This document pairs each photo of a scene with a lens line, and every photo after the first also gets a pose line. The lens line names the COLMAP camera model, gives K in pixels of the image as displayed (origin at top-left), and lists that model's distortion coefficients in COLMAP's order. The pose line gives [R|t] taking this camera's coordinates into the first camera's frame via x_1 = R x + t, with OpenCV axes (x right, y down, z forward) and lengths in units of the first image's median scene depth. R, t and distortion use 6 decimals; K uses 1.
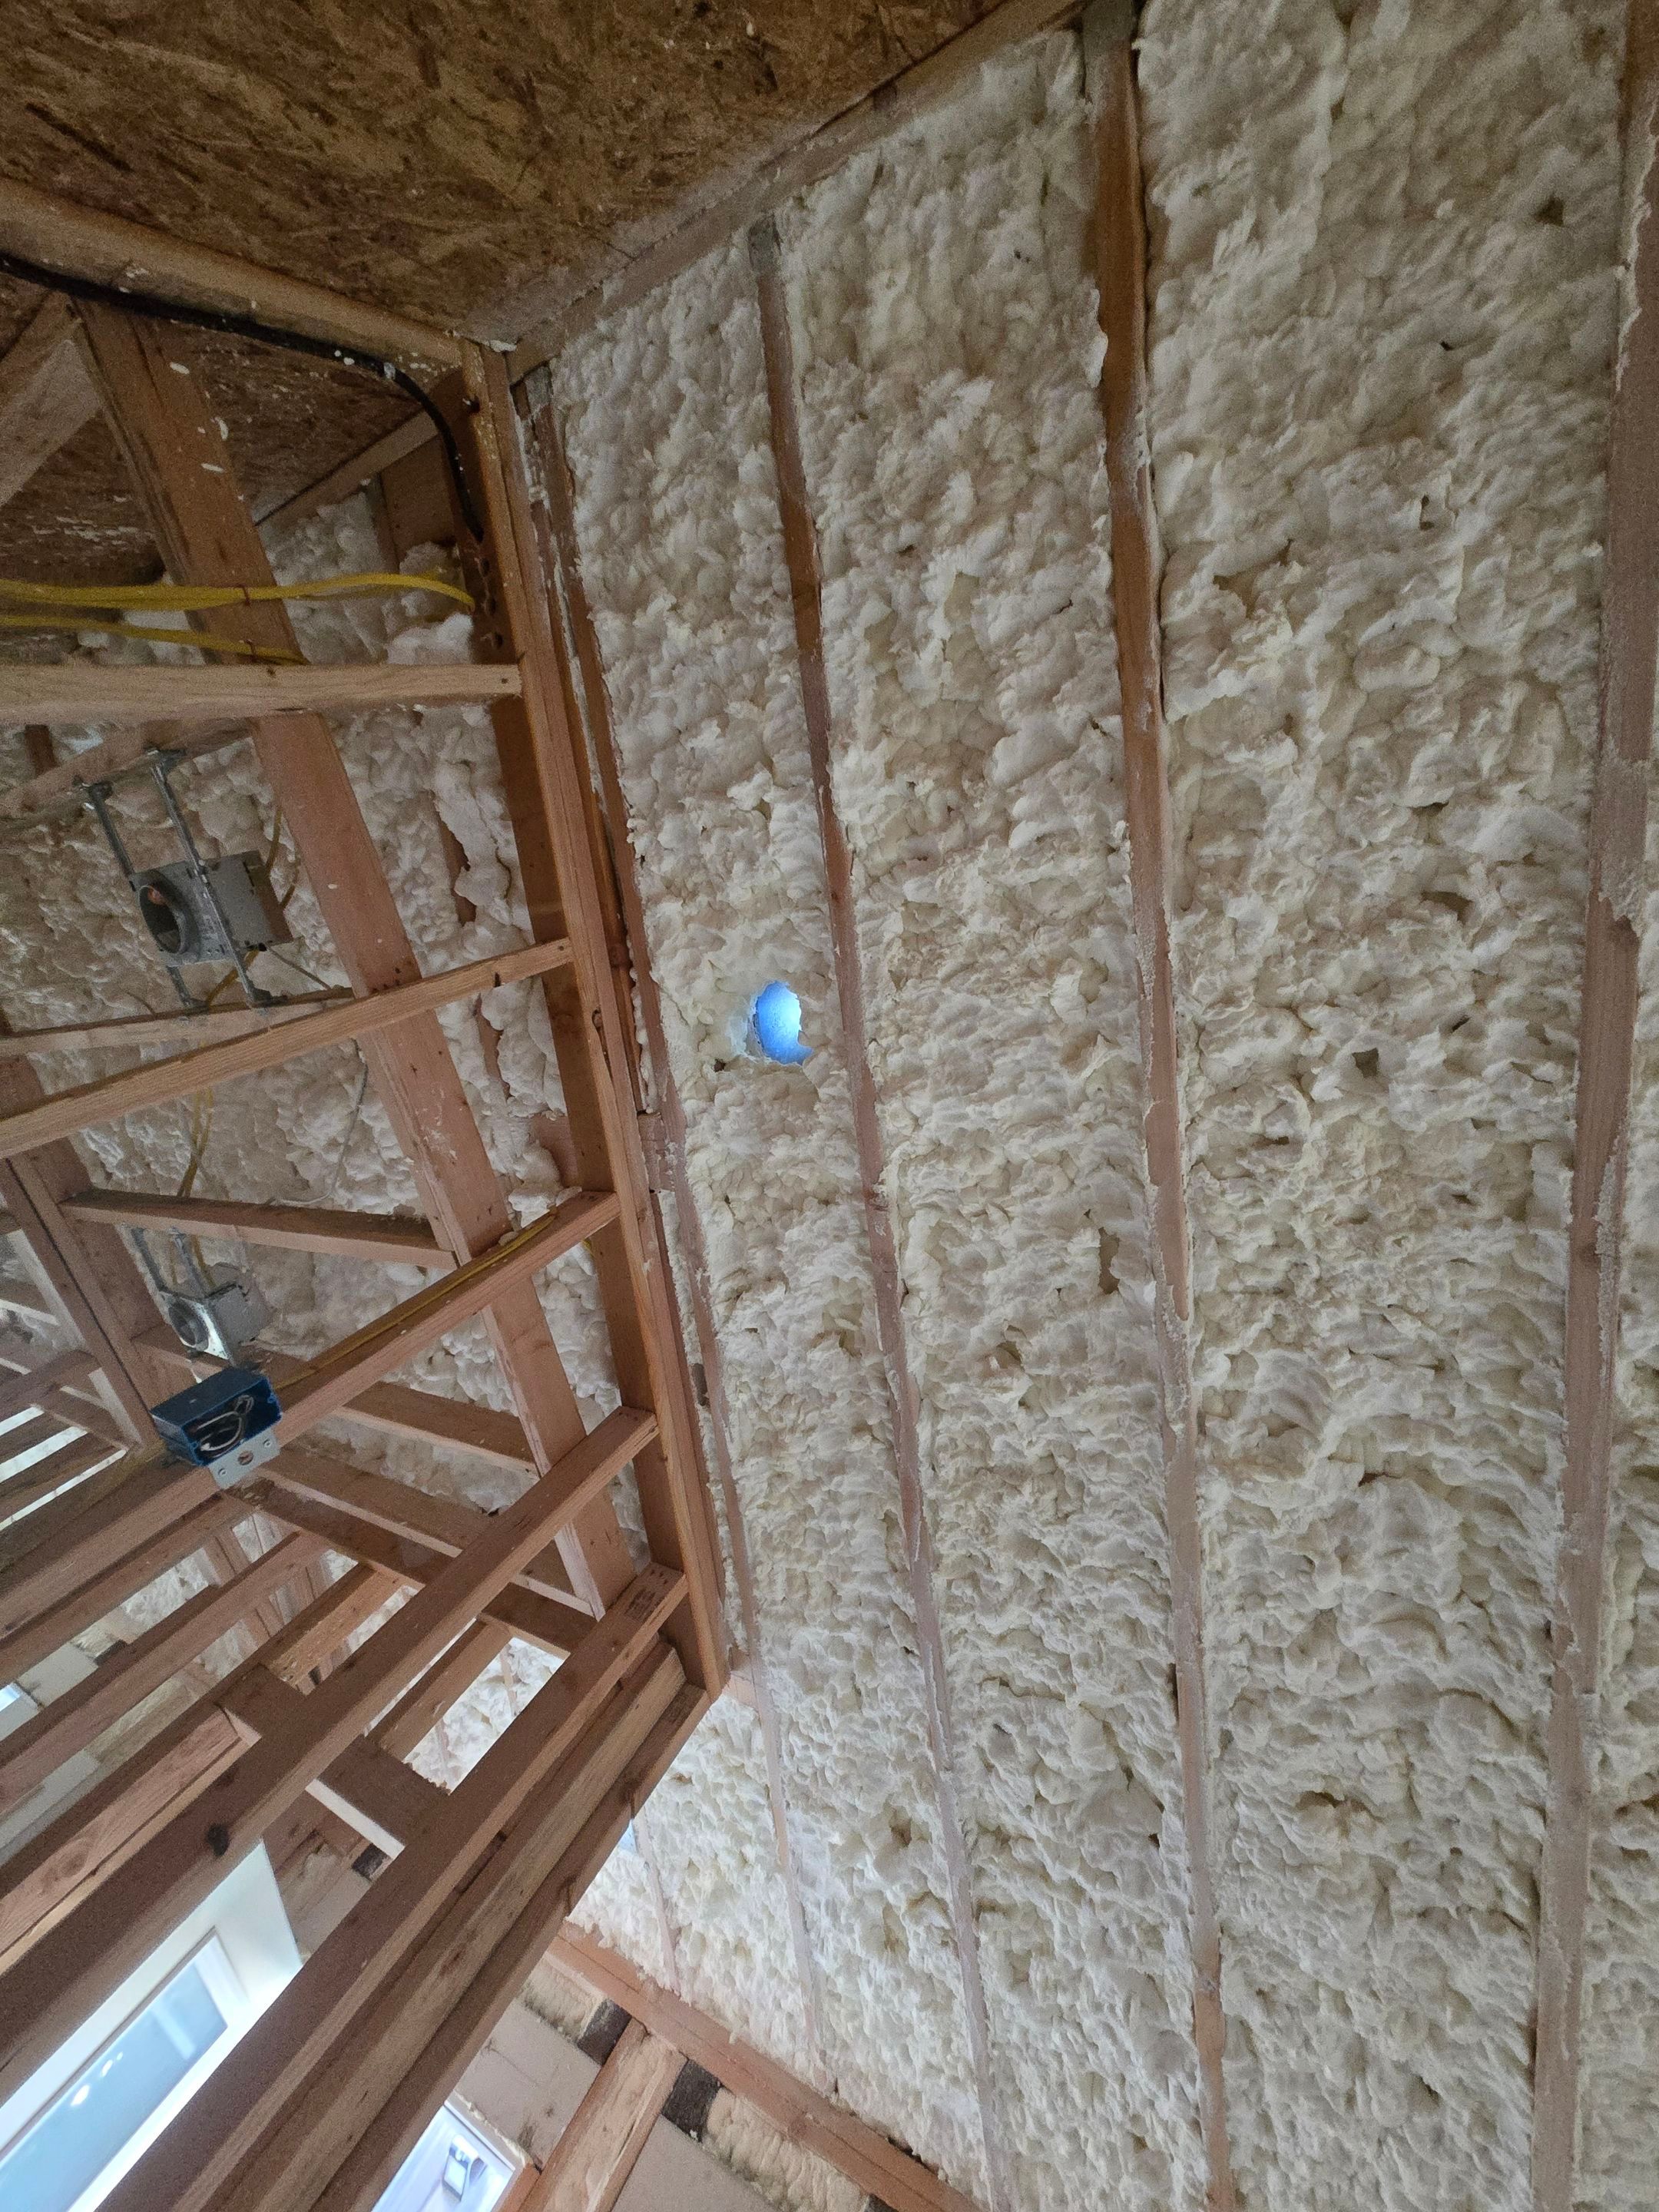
lens RADIAL K [[893.6, 0, 870.4], [0, 893.6, 1126.8], [0, 0, 1]] dist [0.006447, -0.002829]
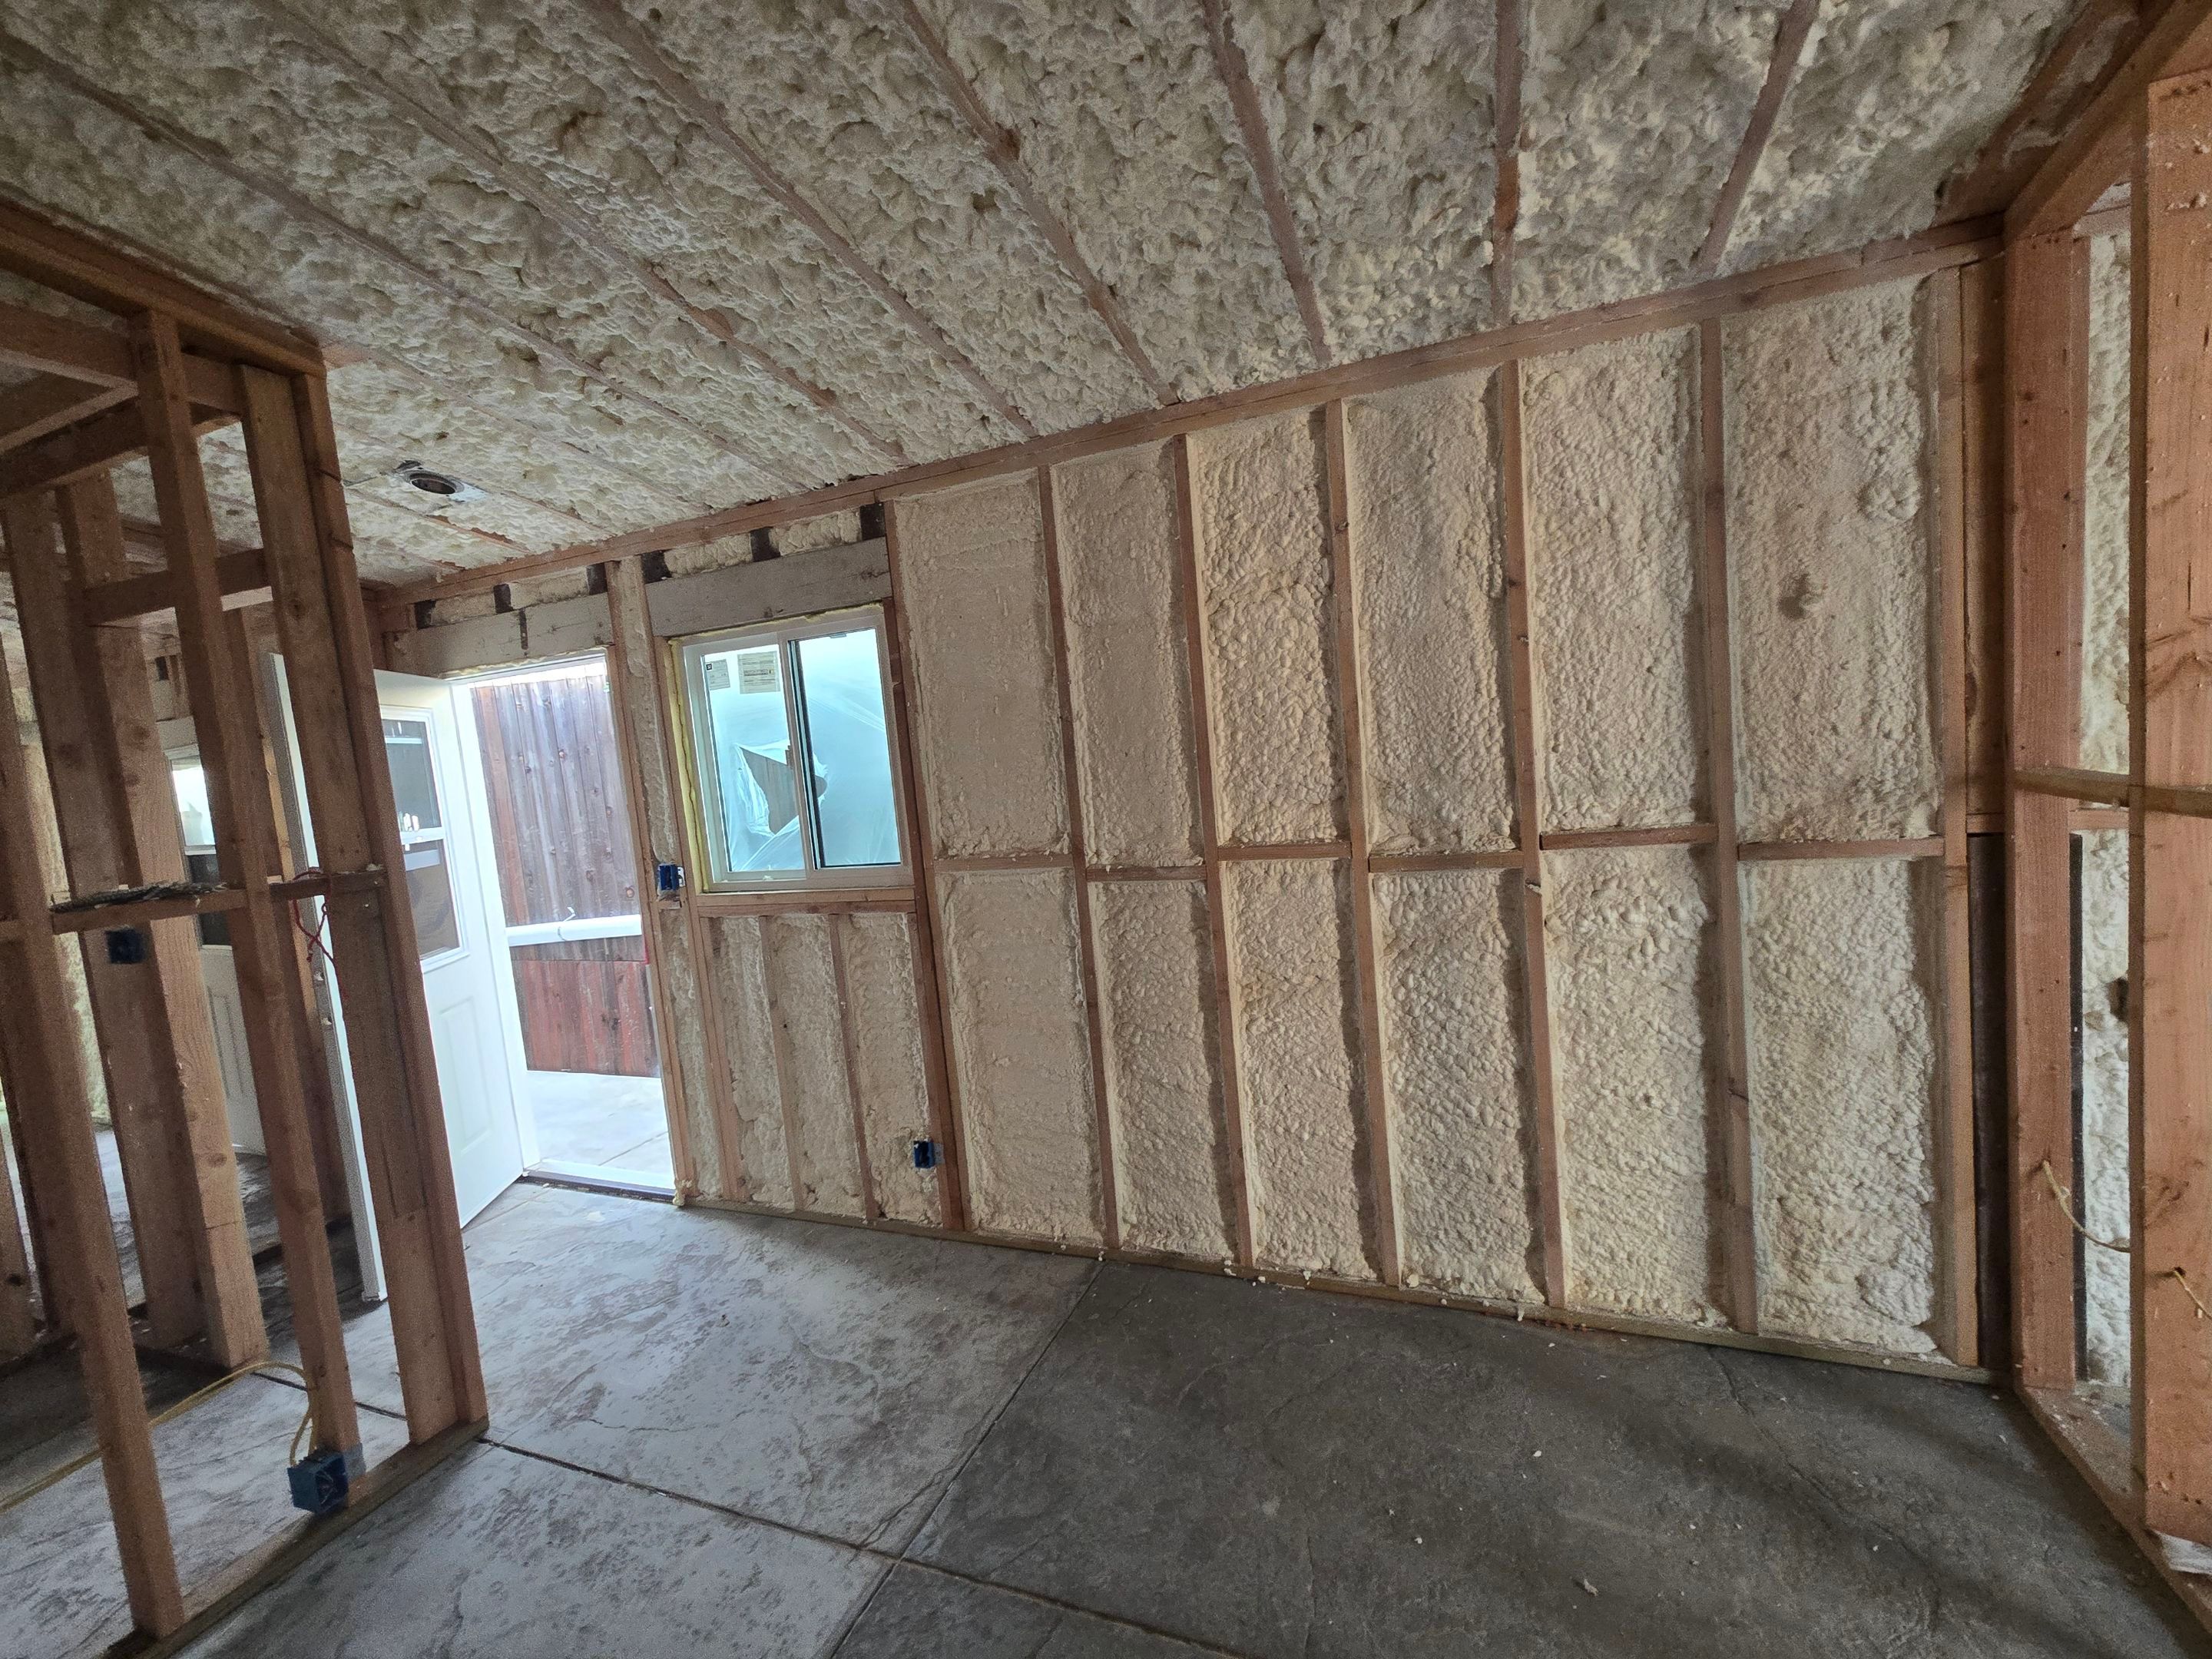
lens RADIAL K [[893.6, 0, 1103.6], [0, 893.6, 801.3], [0, 0, 1]] dist [0.006447, -0.002829]
pose [[0.821726, -0.548013, -0.156360, 0.454653], [0.365961, 0.297112, 0.881928, 0.117580], [-0.436852, -0.781925, 0.444696, -0.343558]]
